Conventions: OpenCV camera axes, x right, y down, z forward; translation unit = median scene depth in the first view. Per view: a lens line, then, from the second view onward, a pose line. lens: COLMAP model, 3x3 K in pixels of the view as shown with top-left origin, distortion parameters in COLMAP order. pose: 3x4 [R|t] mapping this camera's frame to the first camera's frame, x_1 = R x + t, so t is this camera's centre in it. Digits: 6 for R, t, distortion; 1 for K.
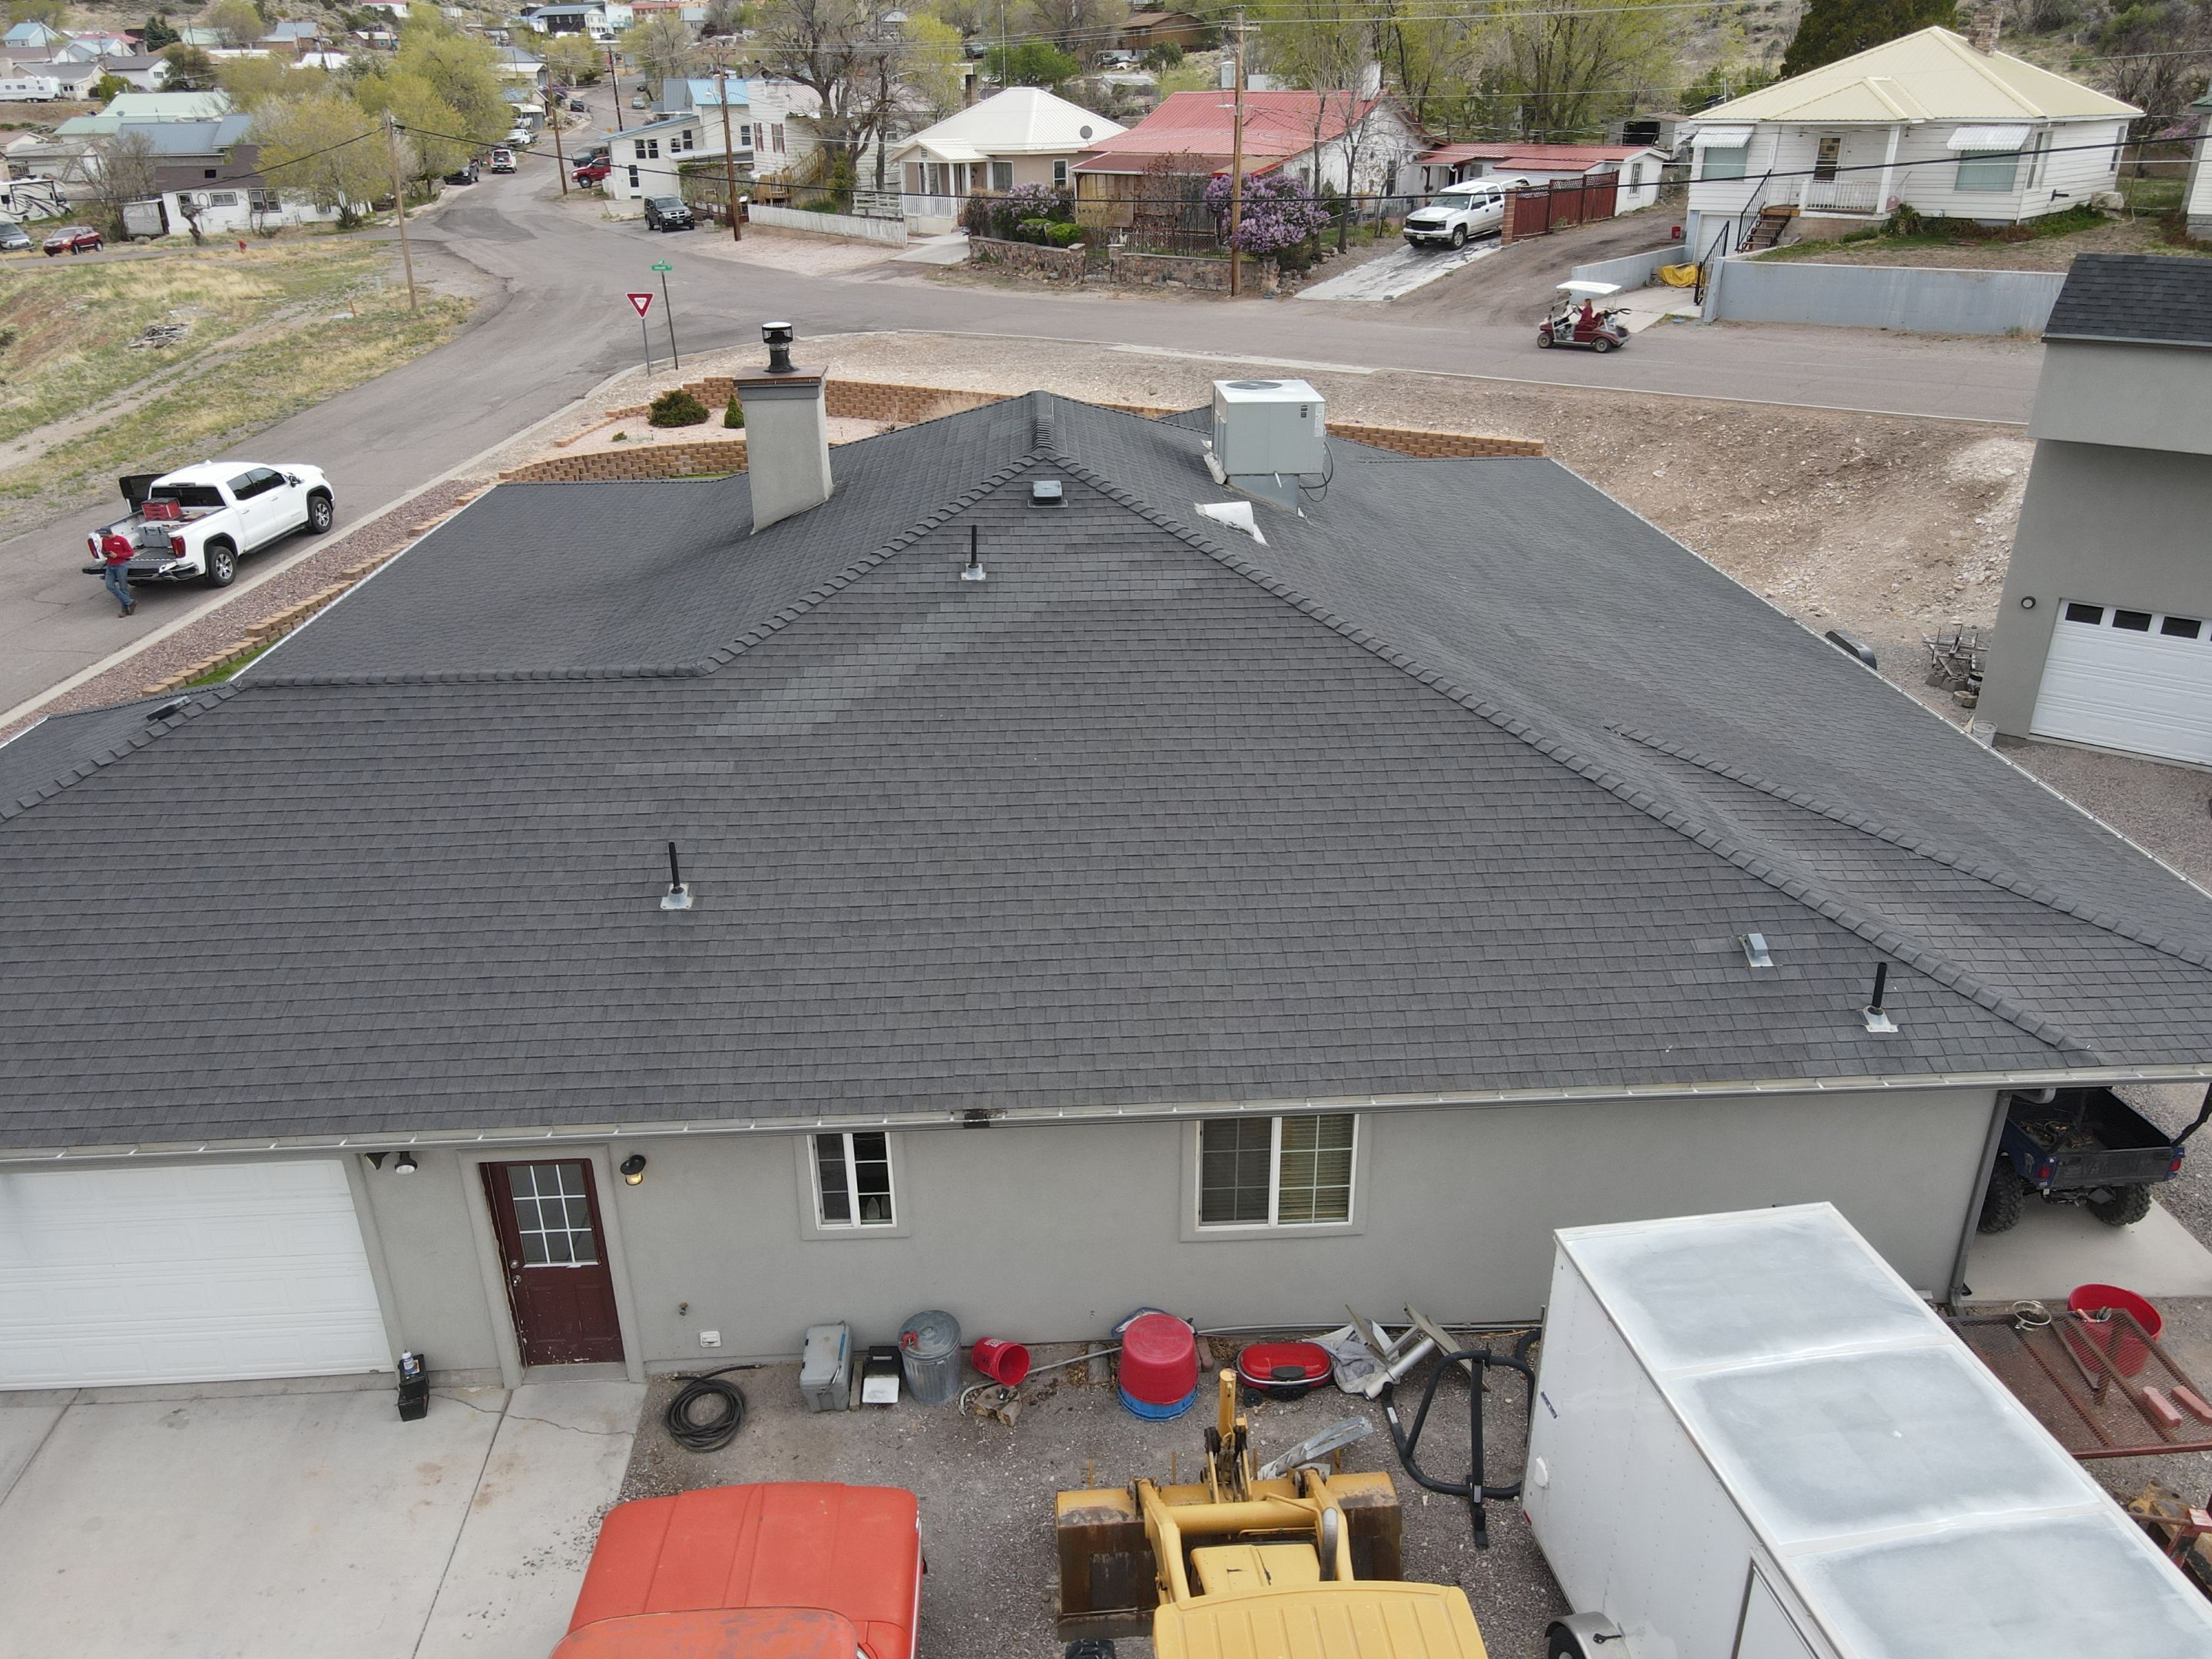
lens RADIAL K [[1625.5, 0, 1121.5], [0, 1625.5, 827.9], [0, 0, 1]] dist [0.013332, -0.003454]
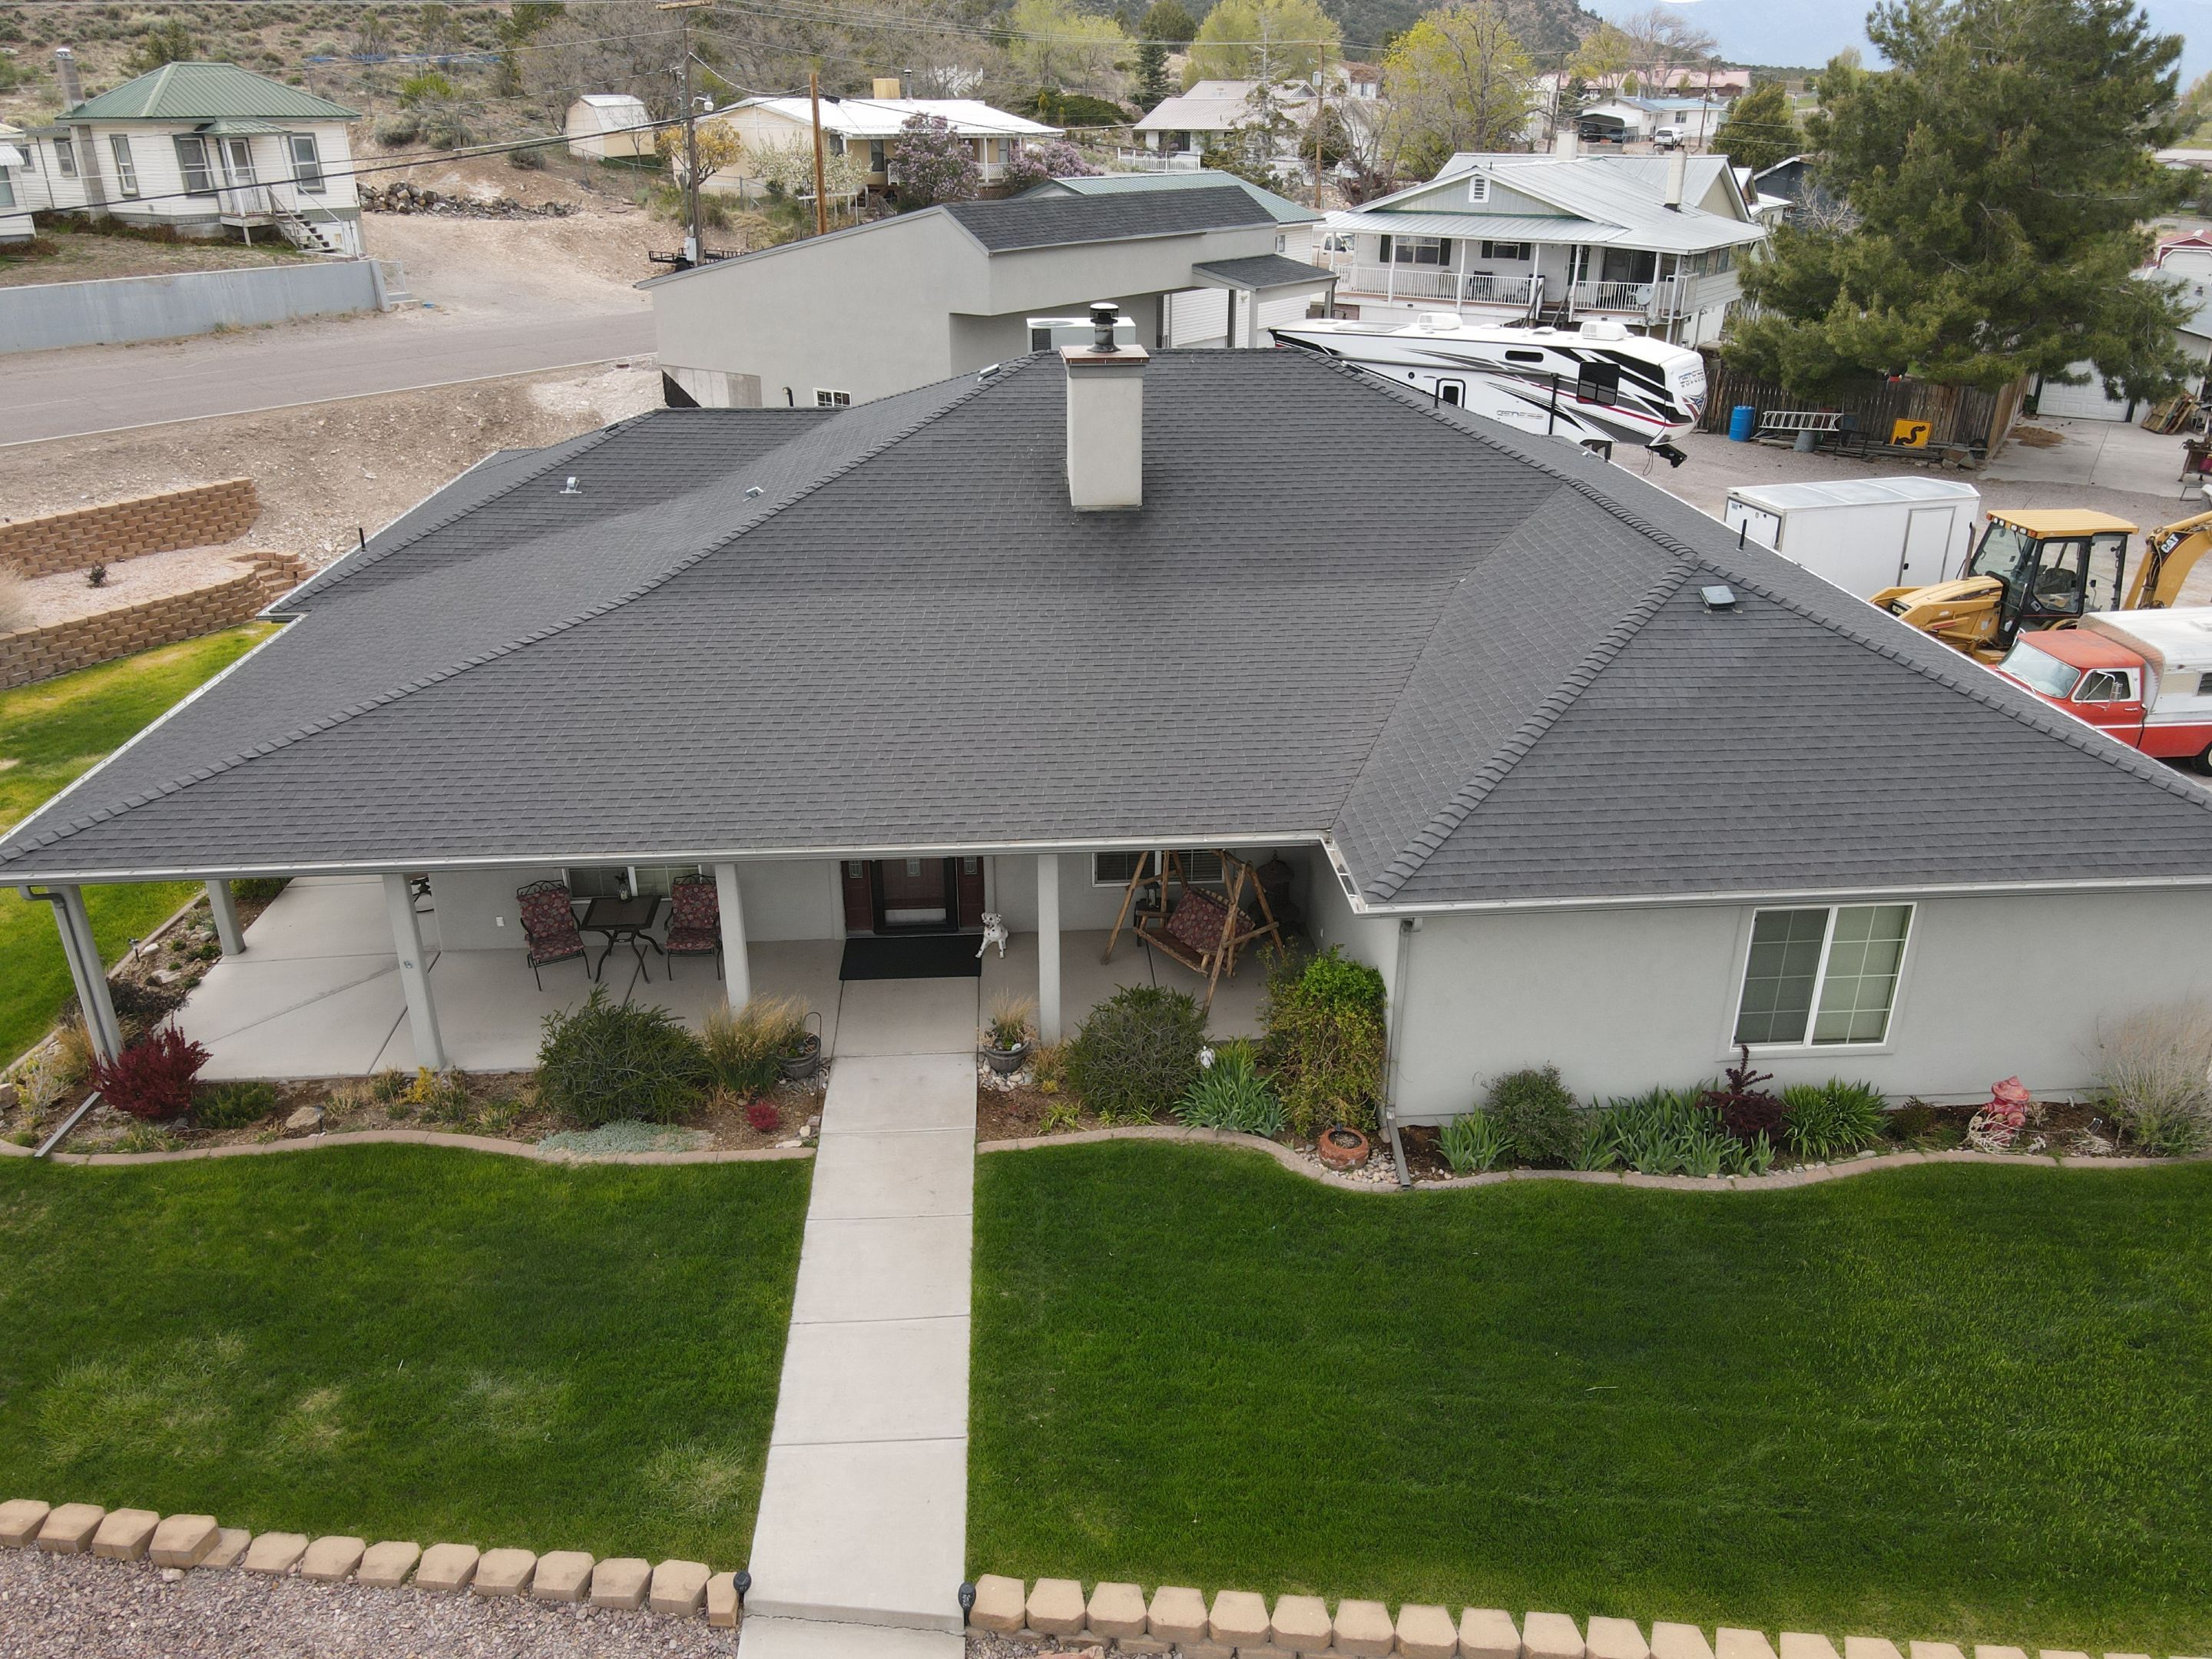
lens RADIAL K [[1625.5, 0, 1109.6], [0, 1625.5, 828.3], [0, 0, 1]] dist [0.013332, -0.003454]
pose [[-0.009536, -0.394310, 0.918928, -0.439286], [0.407582, 0.837634, 0.363656, -0.137652], [-0.913119, 0.378006, 0.152726, 0.325653]]
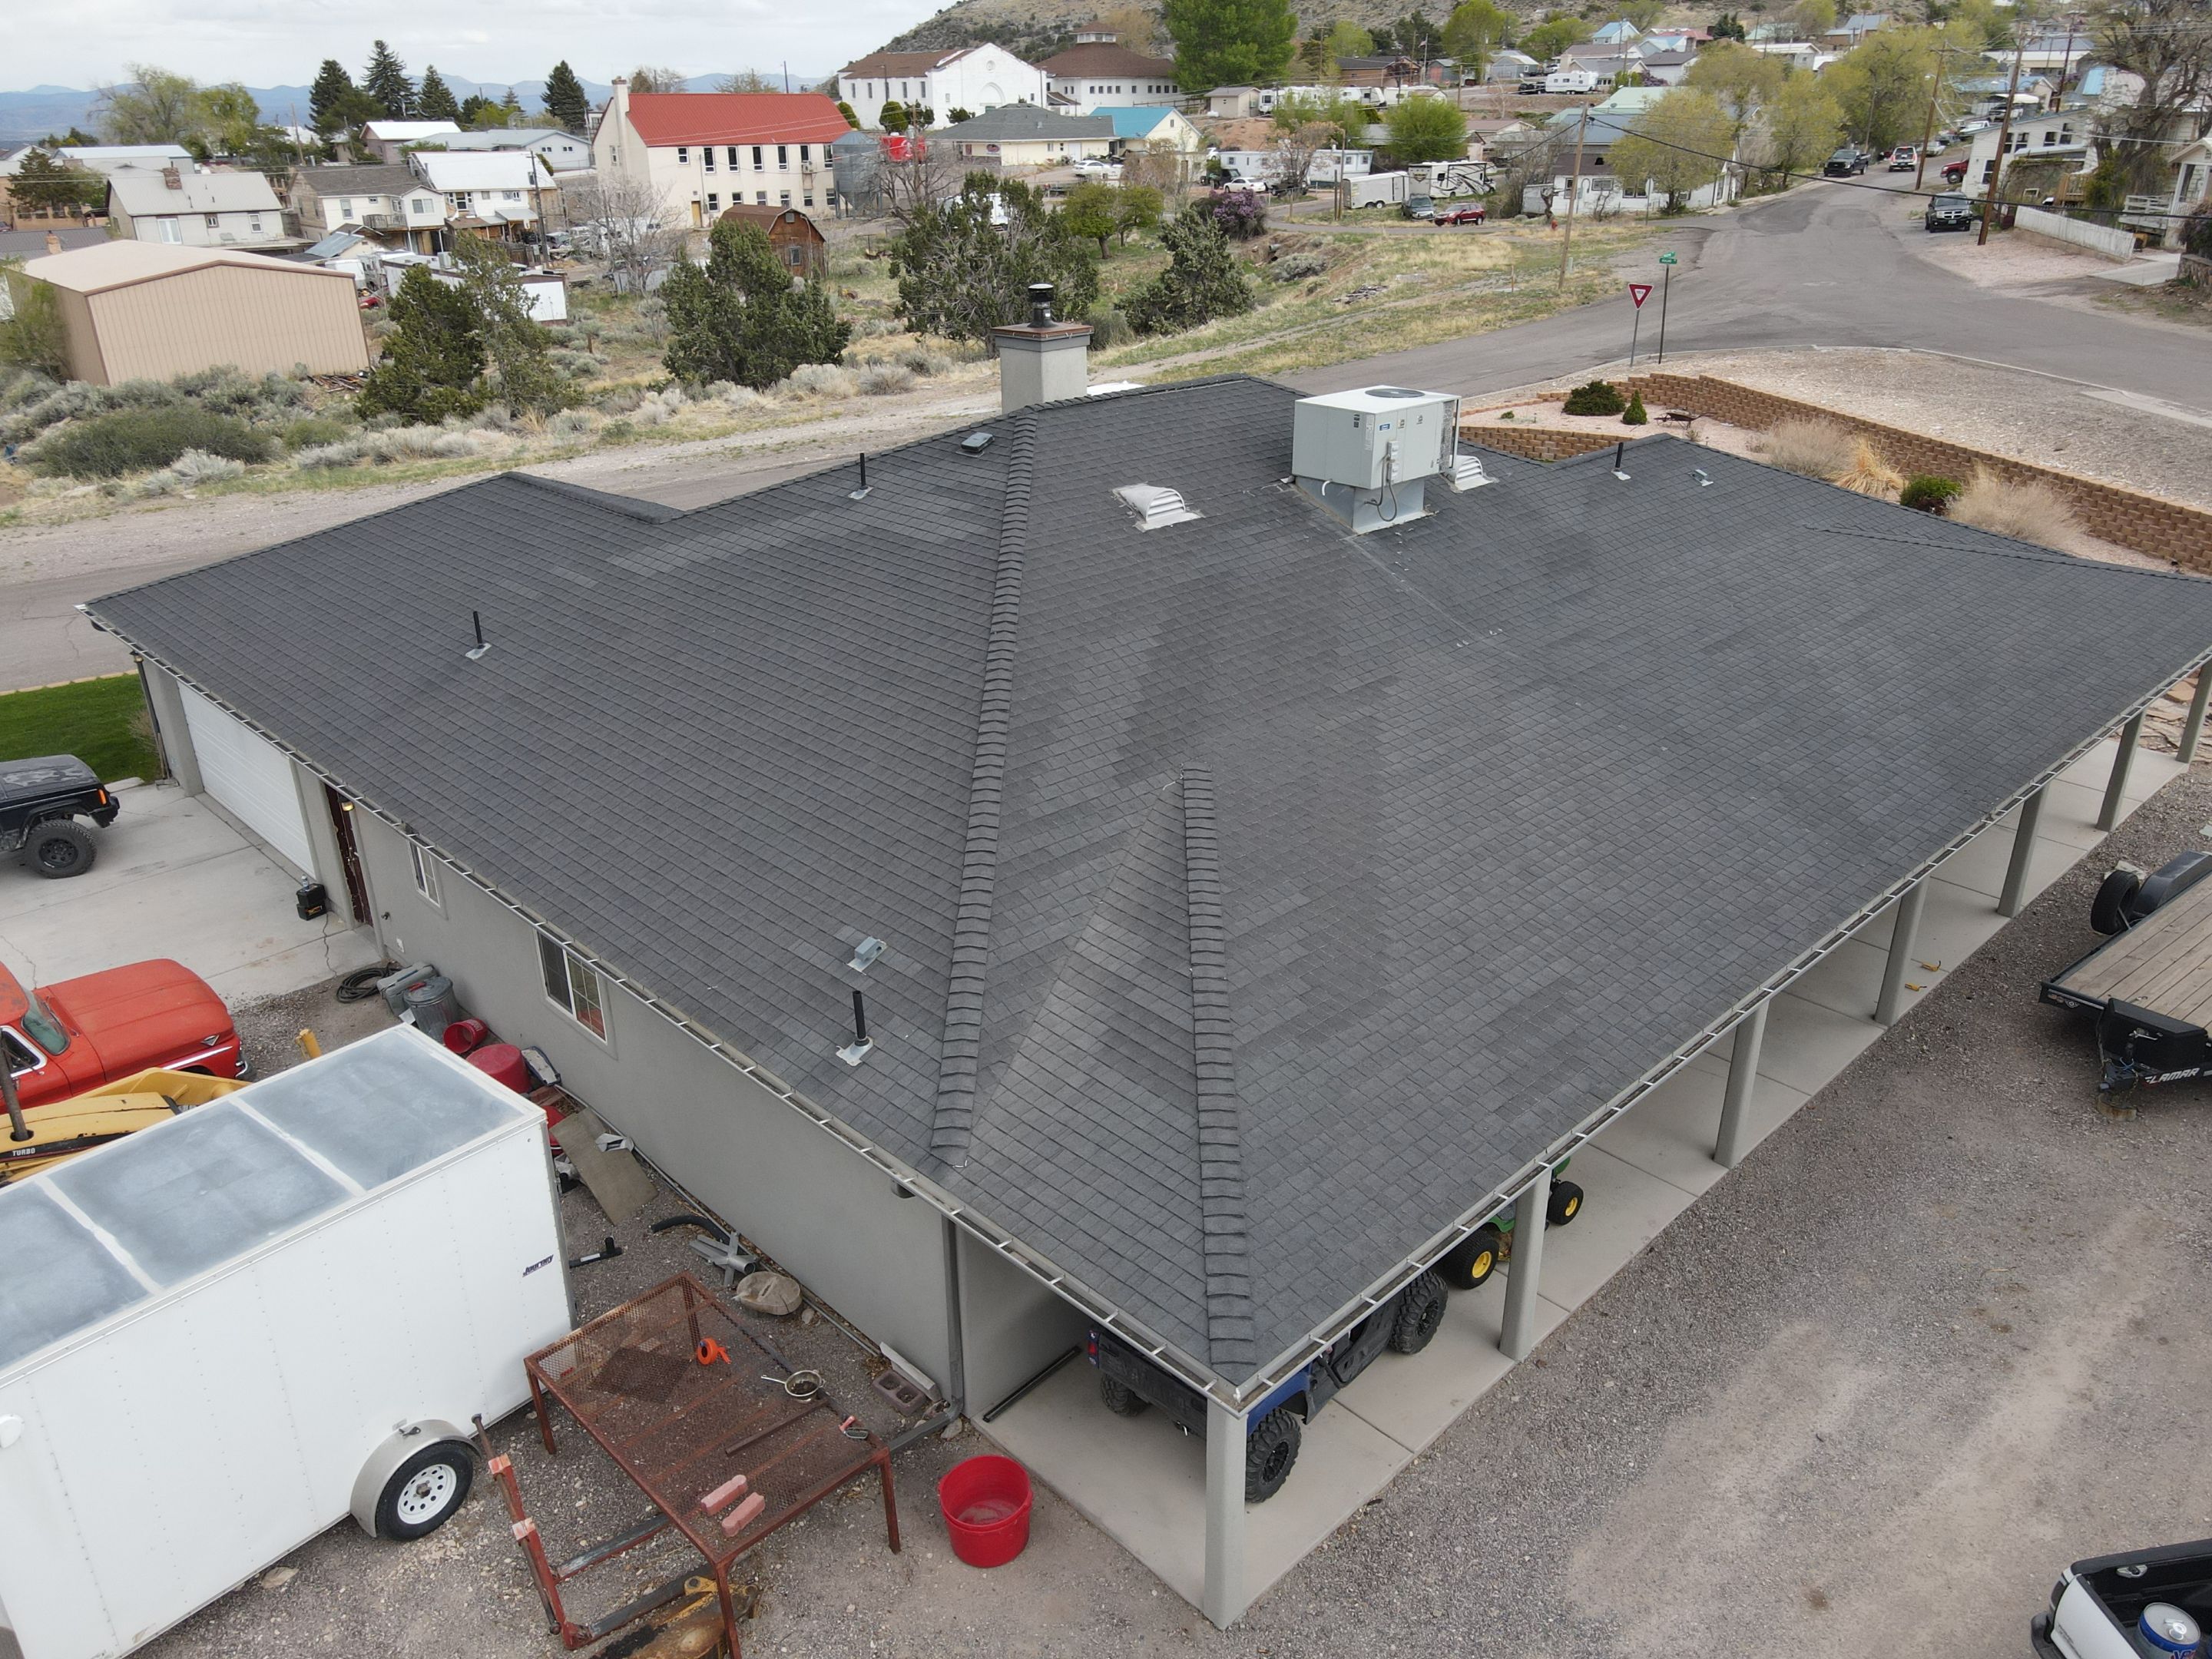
lens RADIAL K [[1625.5, 0, 1111.5], [0, 1625.5, 831.8], [0, 0, 1]] dist [0.013332, -0.003454]
pose [[0.657169, 0.311277, -0.686466, 0.249918], [-0.306953, 0.942323, 0.133442, -0.037742], [0.688410, 0.123019, 0.714813, 0.084101]]
